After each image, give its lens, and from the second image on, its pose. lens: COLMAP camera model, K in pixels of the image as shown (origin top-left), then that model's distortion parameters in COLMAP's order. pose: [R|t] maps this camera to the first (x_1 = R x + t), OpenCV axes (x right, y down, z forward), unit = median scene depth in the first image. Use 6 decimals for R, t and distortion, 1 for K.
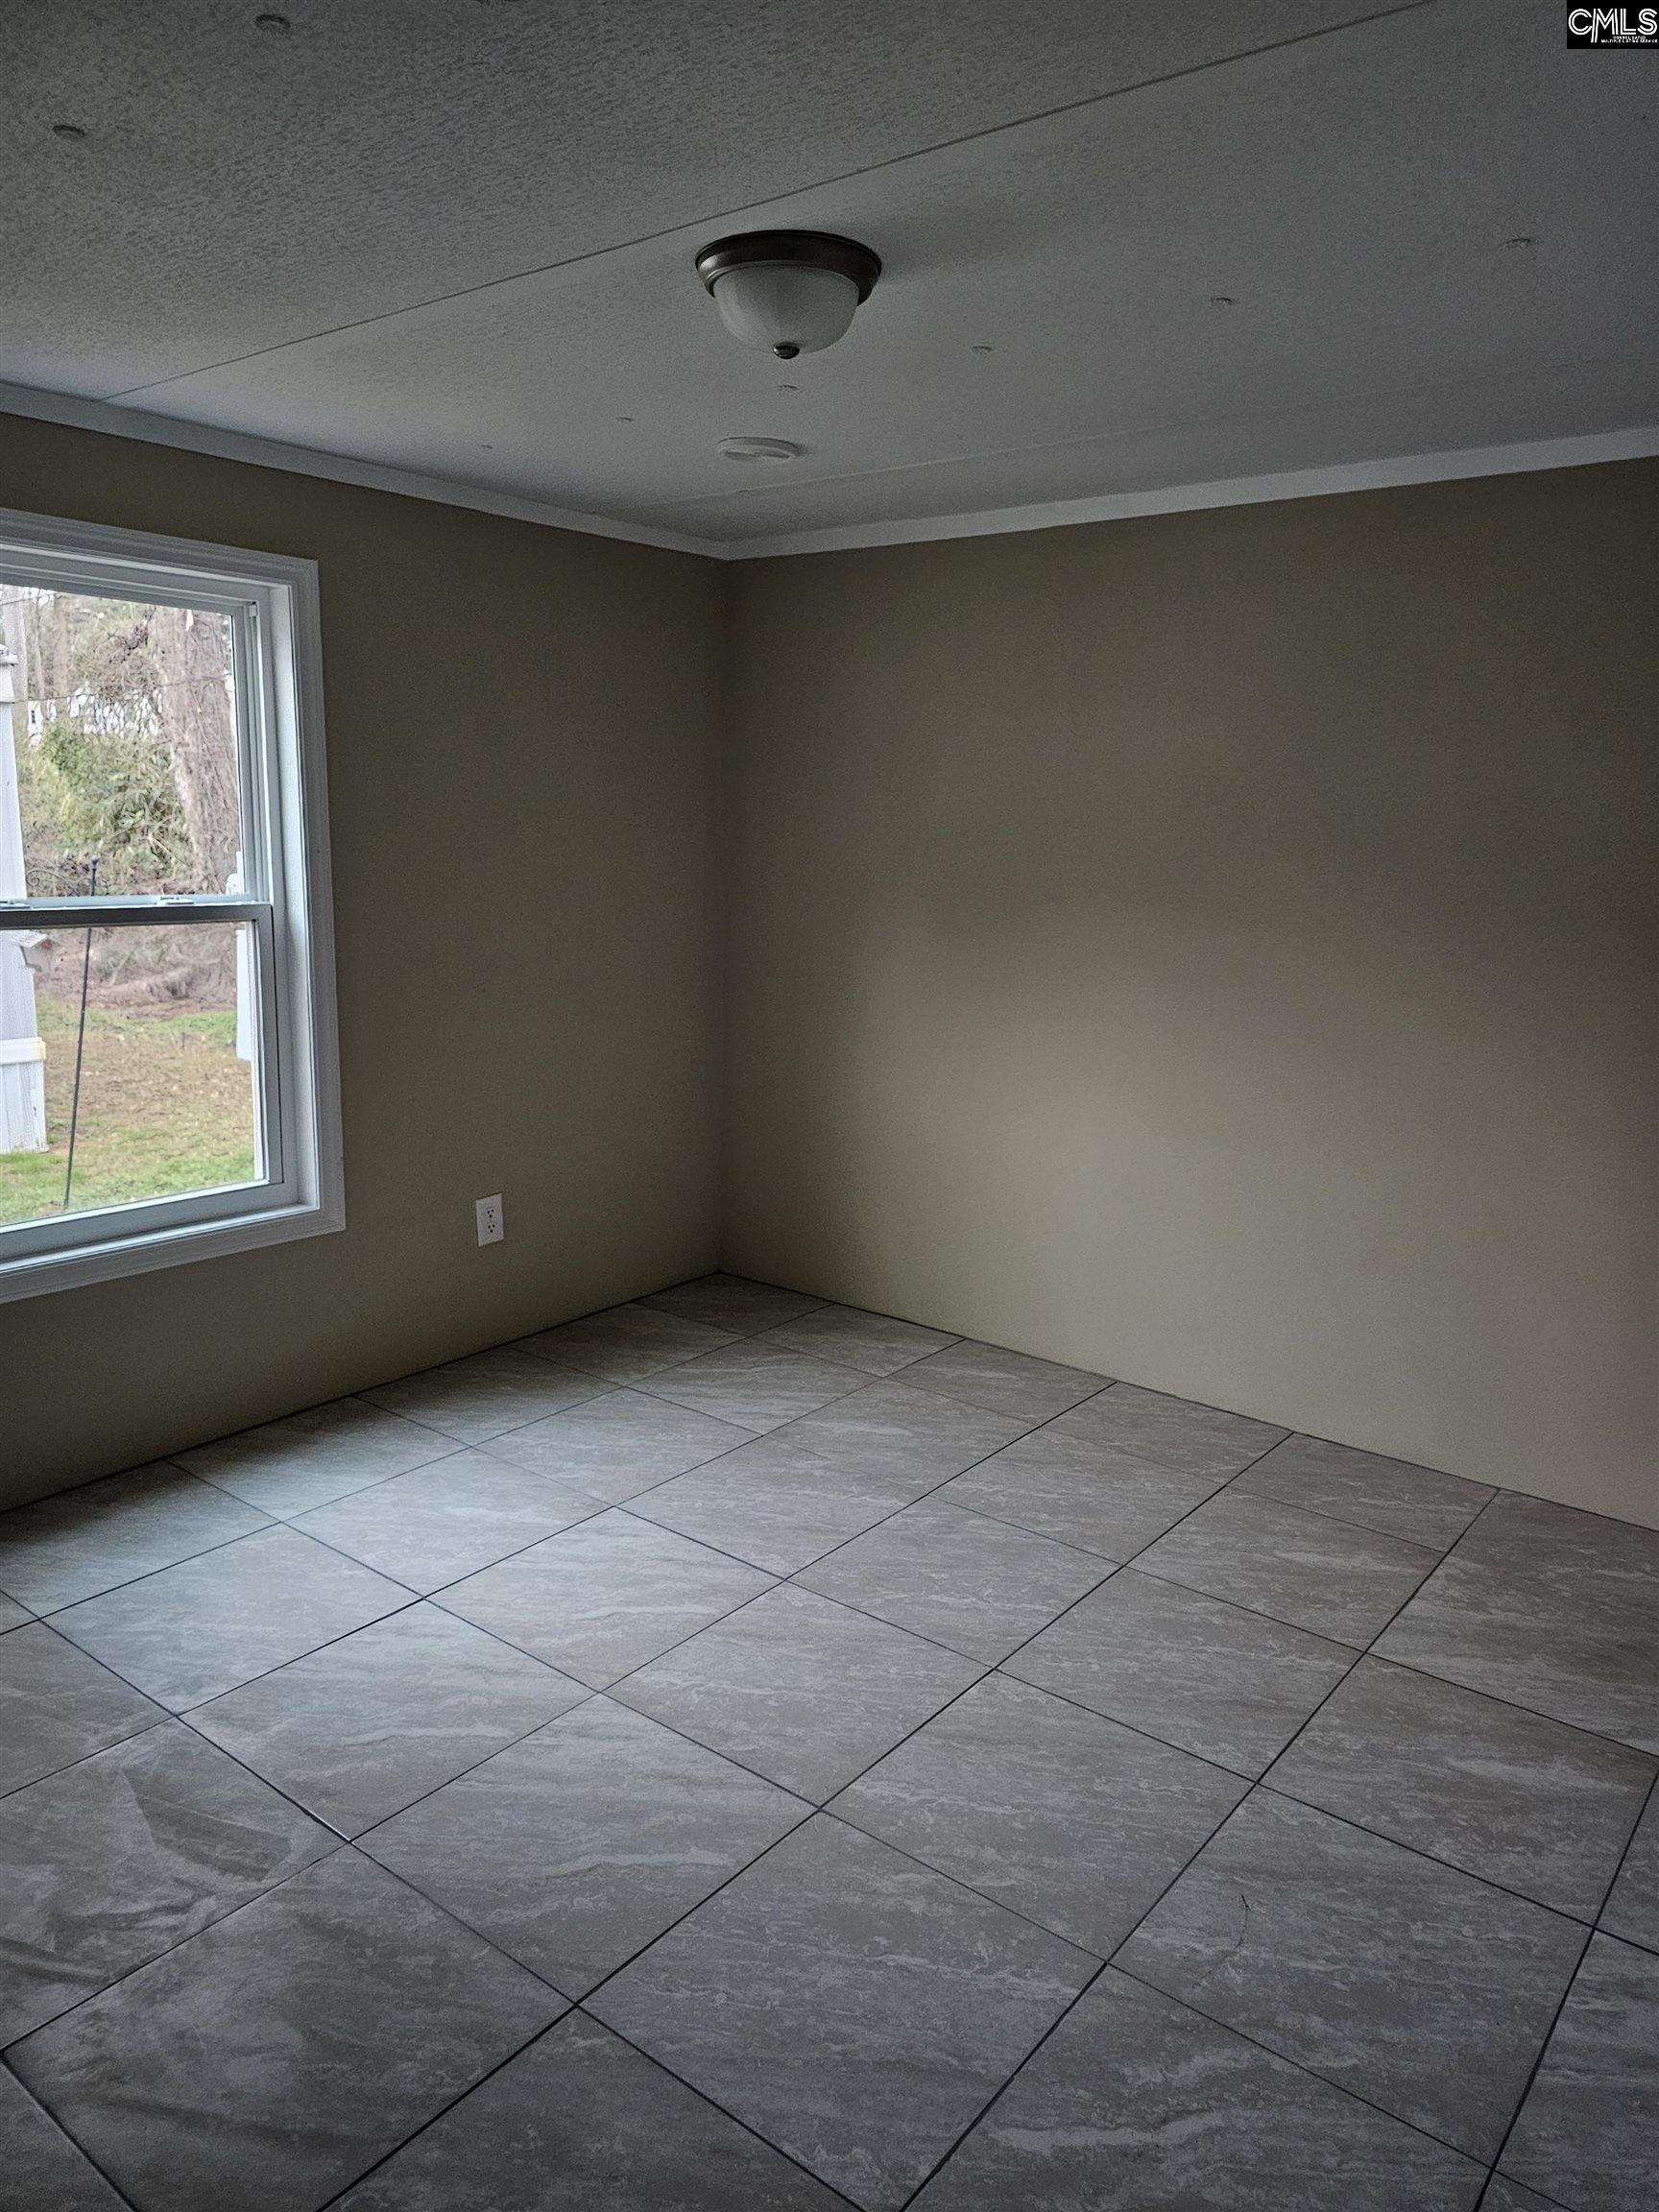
lens RADIAL K [[1495.9, 0, 867.4], [0, 1495.9, 1088.3], [0, 0, 1]] dist [0.054566, -0.066149]
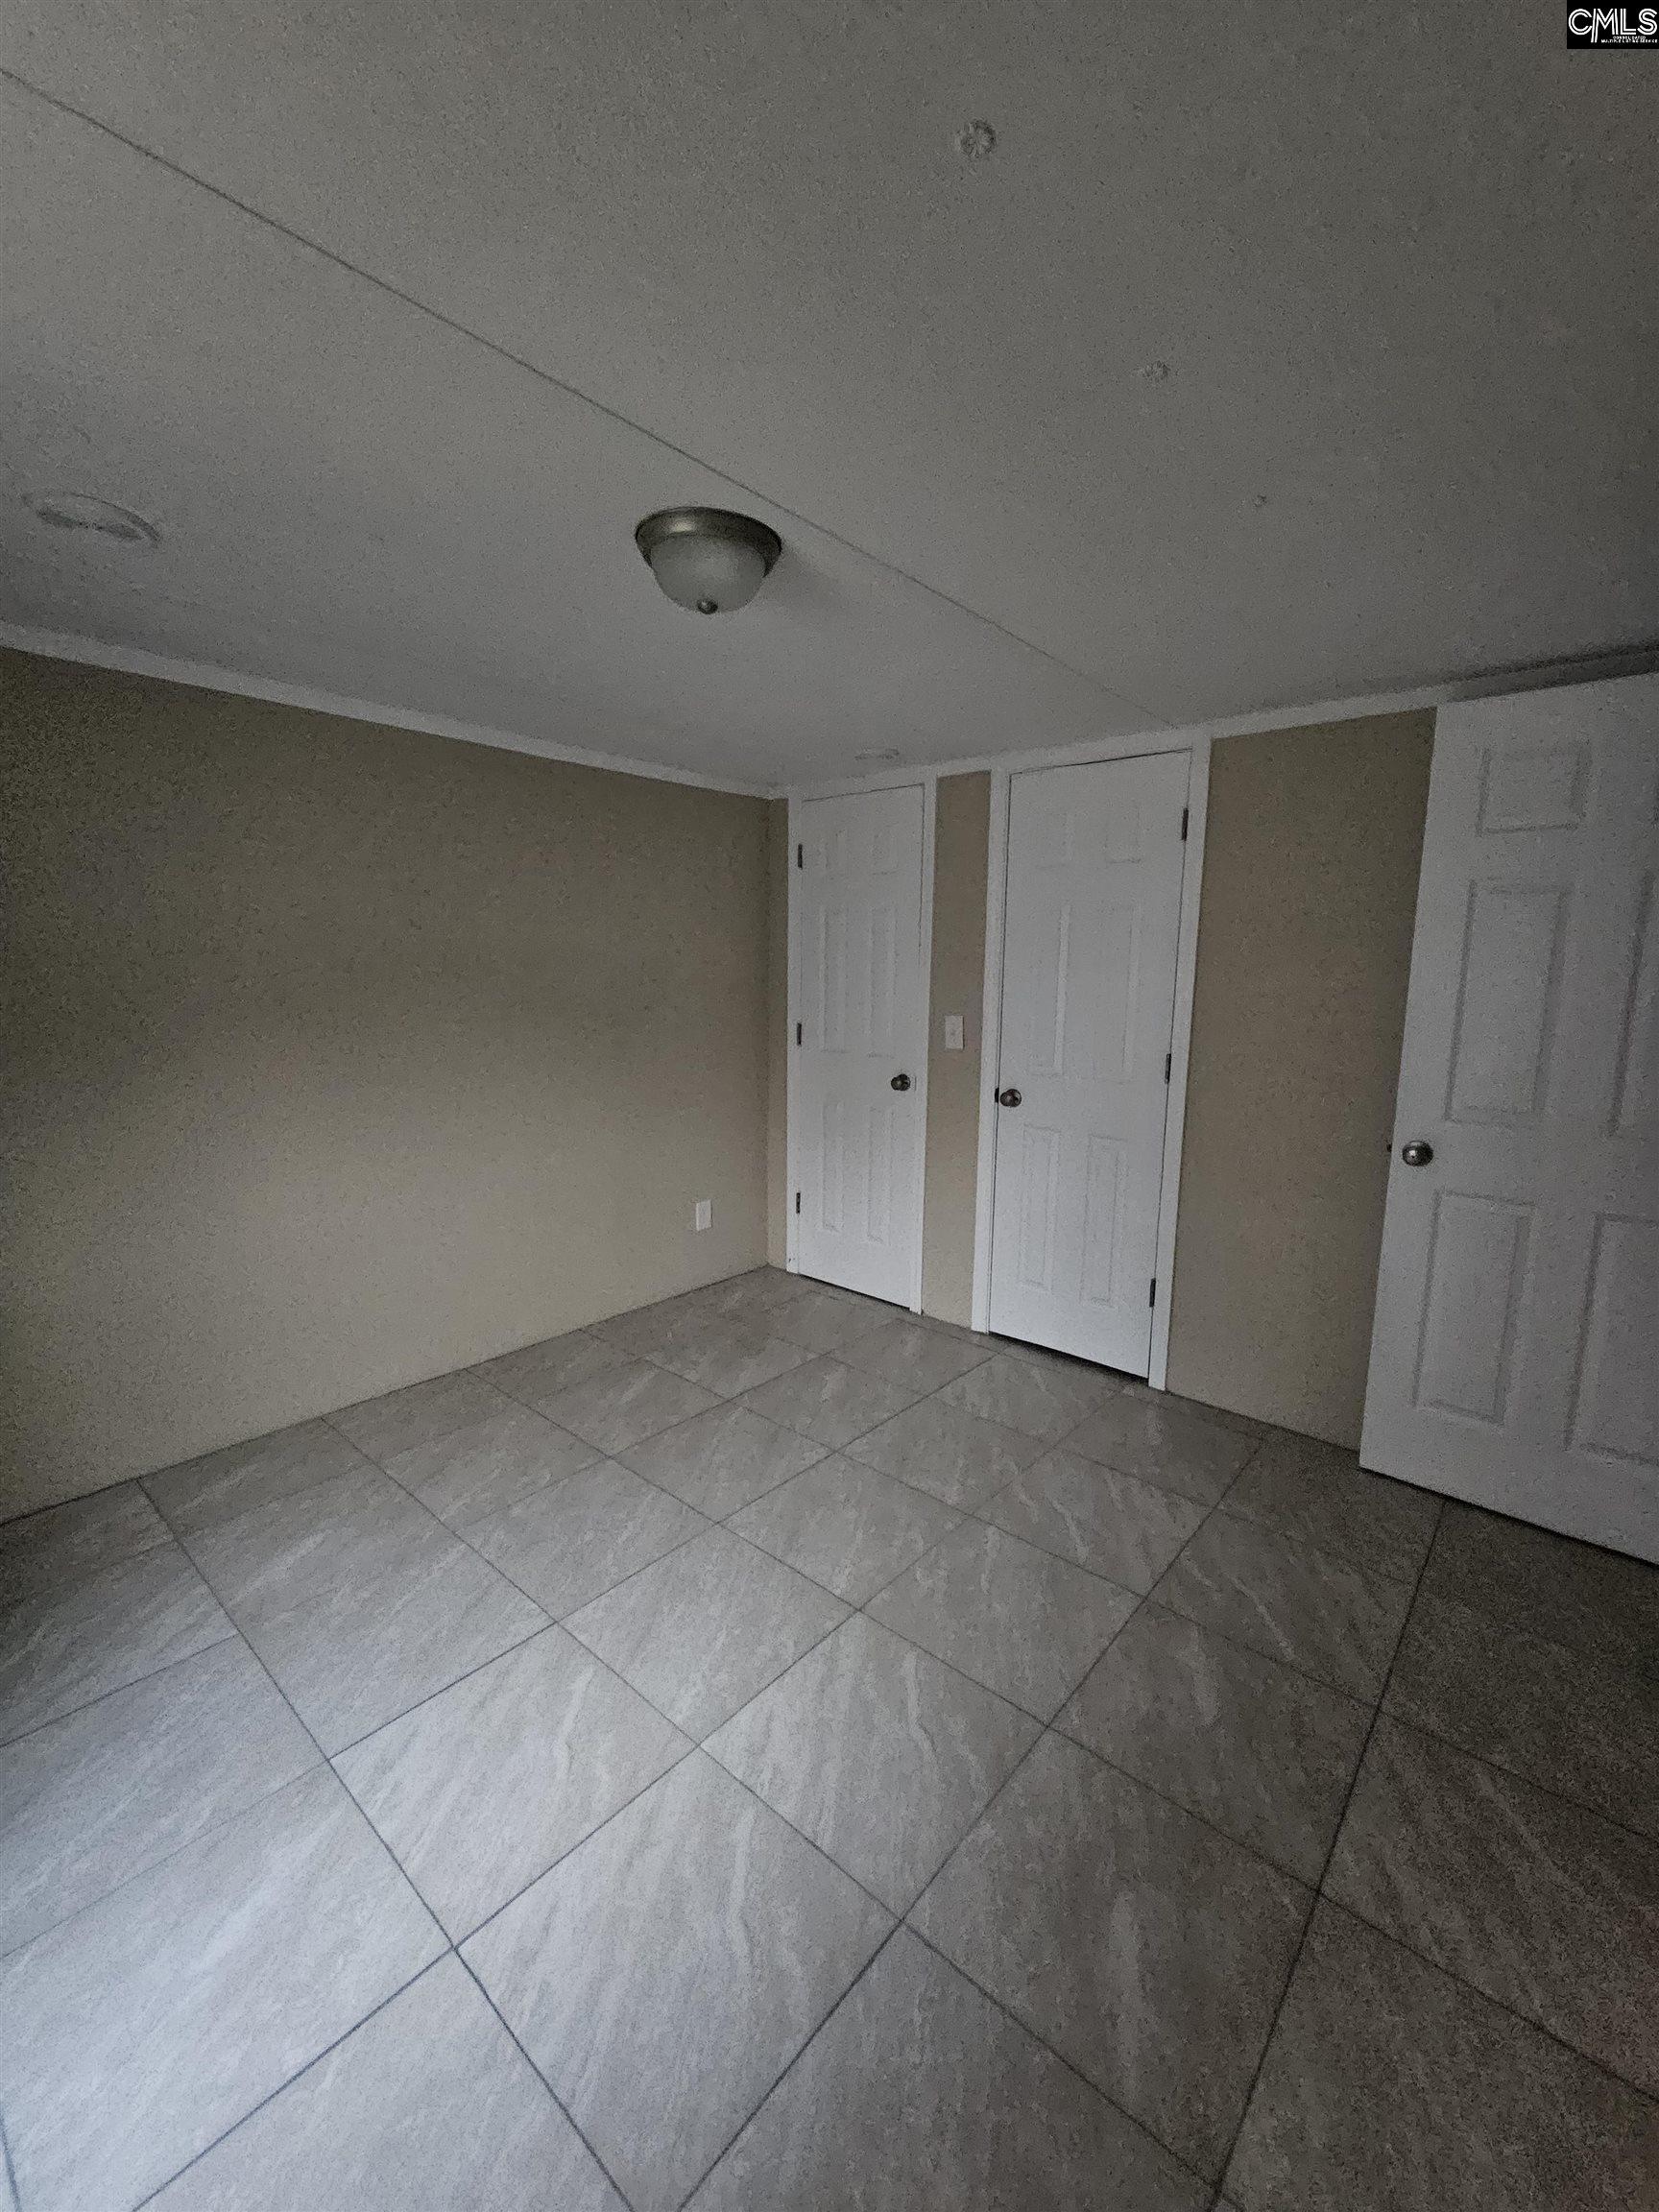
lens RADIAL K [[901.3, 0, 831.2], [0, 901.3, 1098.8], [0, 0, 1]] dist [0.000913, -0.000266]
pose [[0.057238, -0.171333, 0.983549, -0.742240], [0.164173, 0.973368, 0.160006, -0.159532], [-0.984770, 0.152313, 0.083842, 0.760850]]
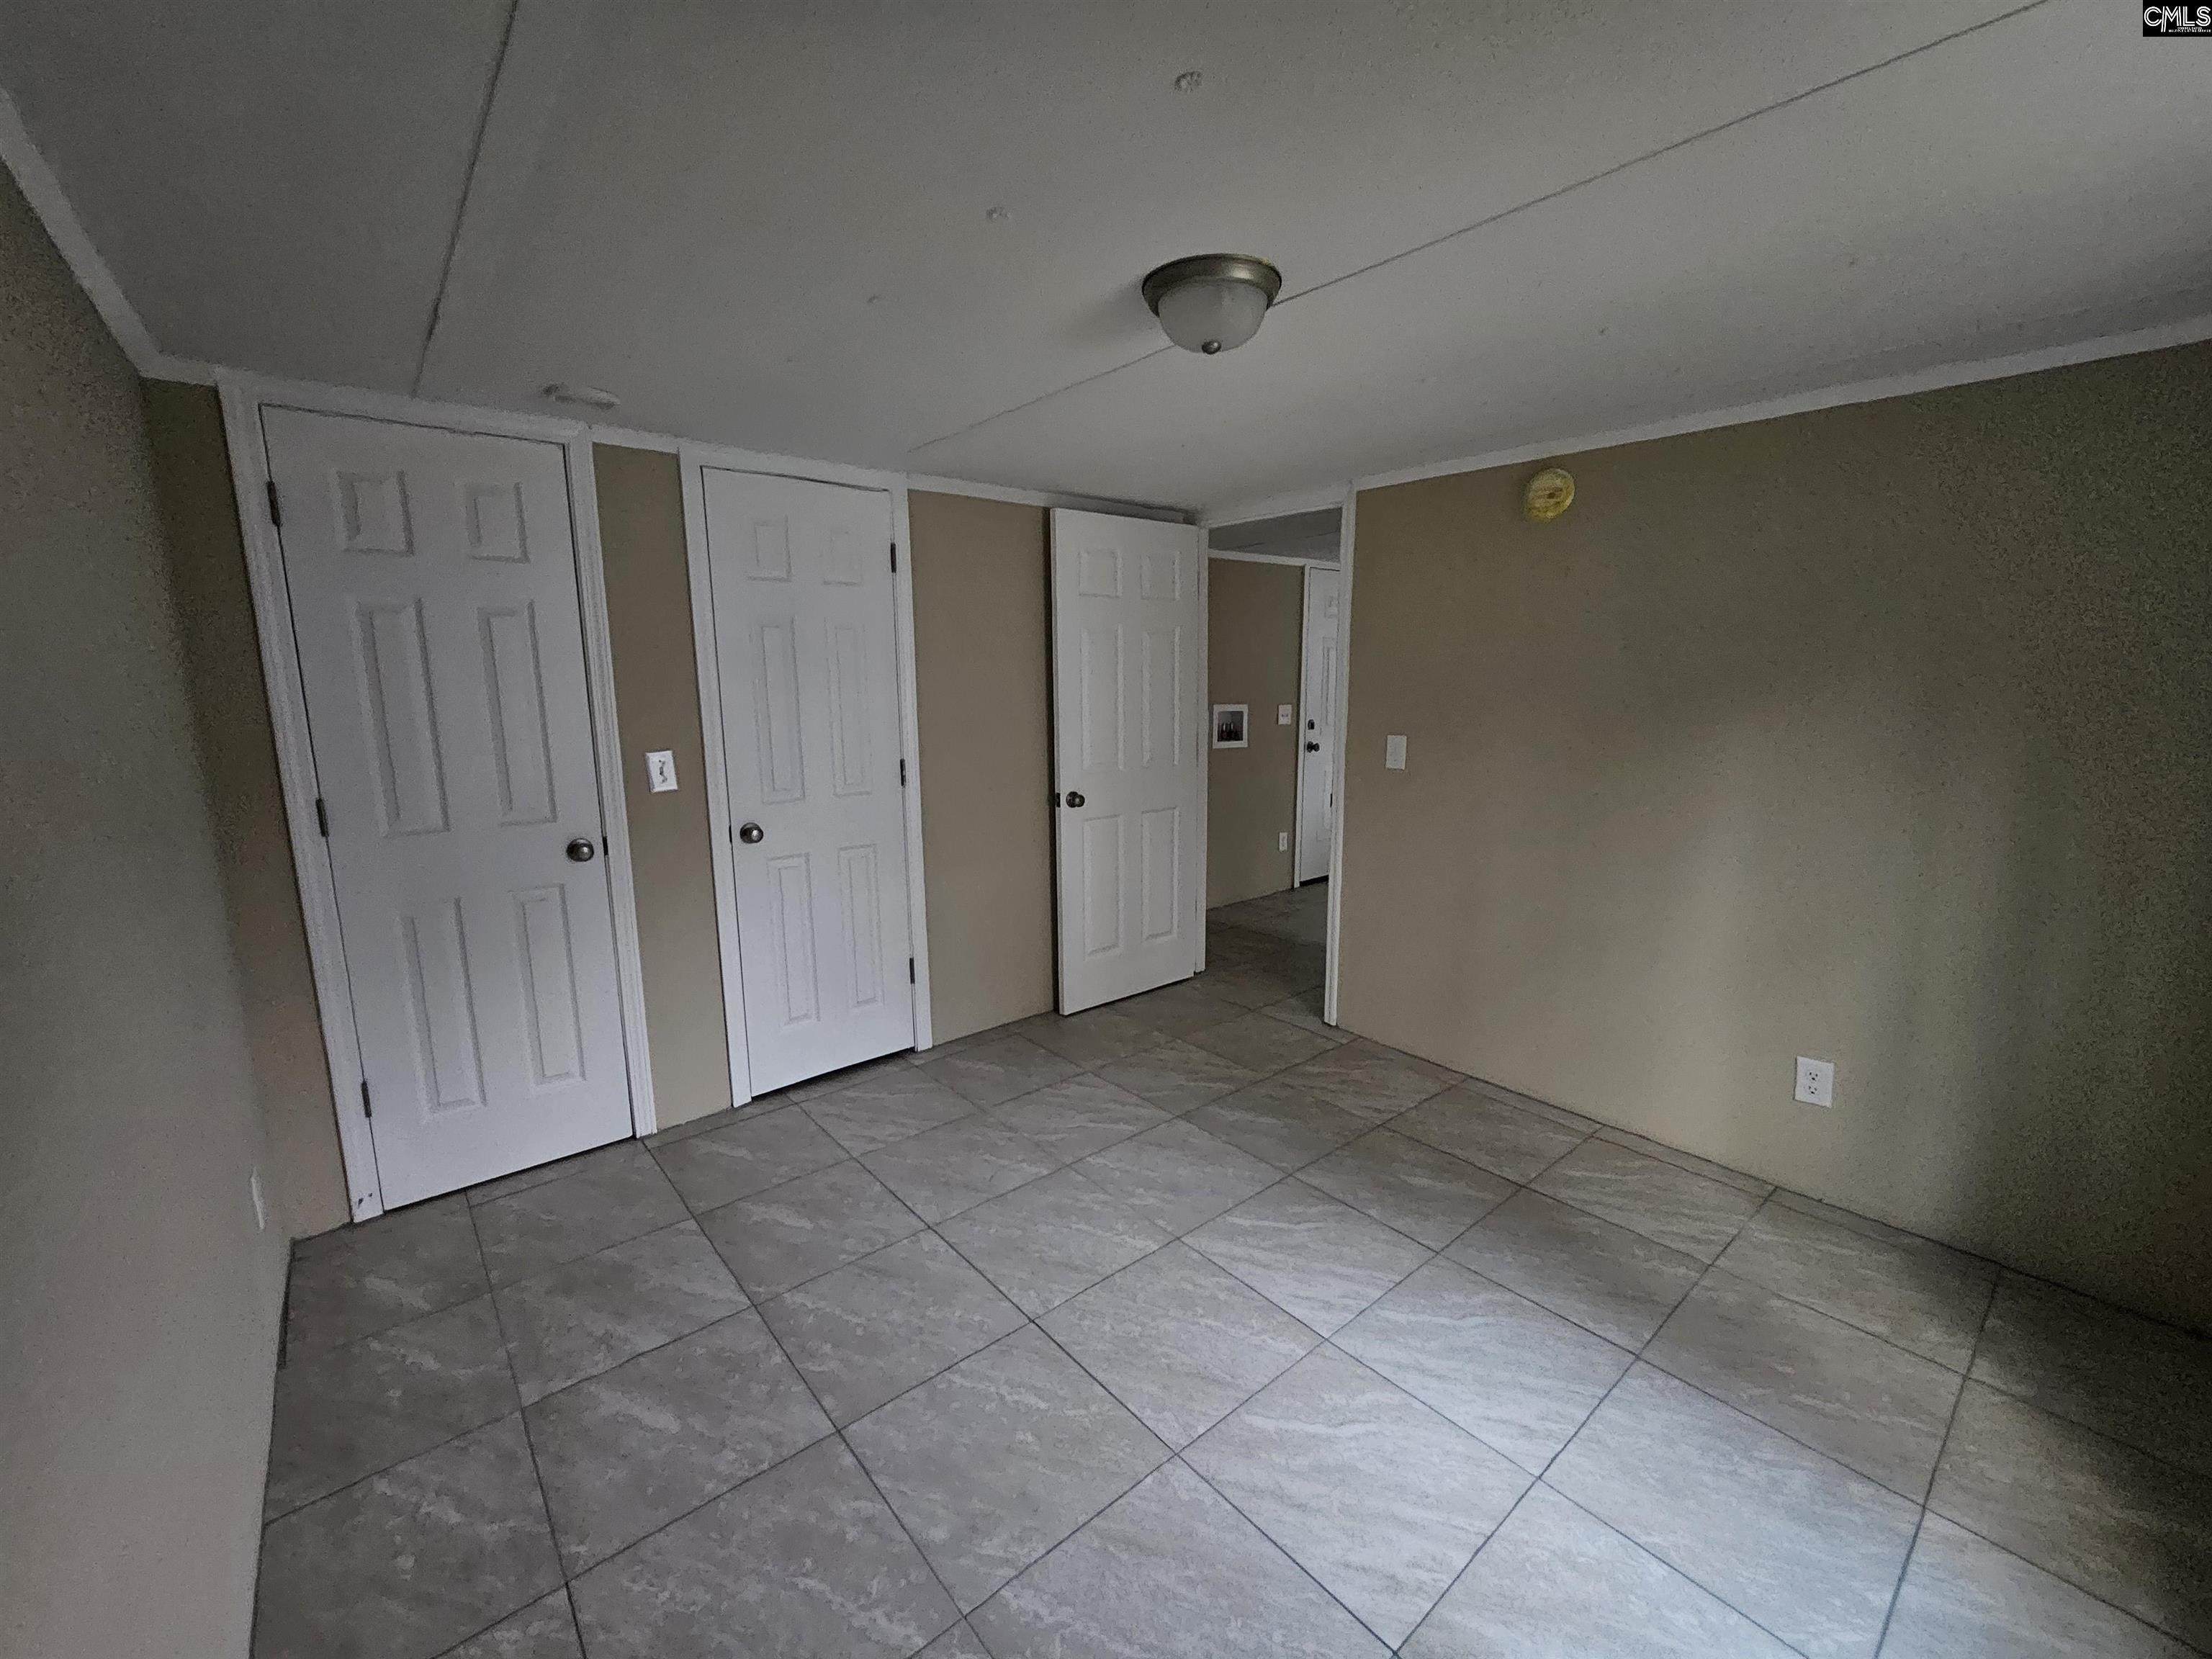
lens RADIAL K [[901.3, 0, 1100.6], [0, 901.3, 824.8], [0, 0, 1]] dist [0.000913, -0.000266]
pose [[-0.976039, -0.049140, 0.211973, -0.126785], [0.025776, 0.941196, 0.336876, -0.307207], [-0.216062, 0.334268, -0.917378, 1.608902]]
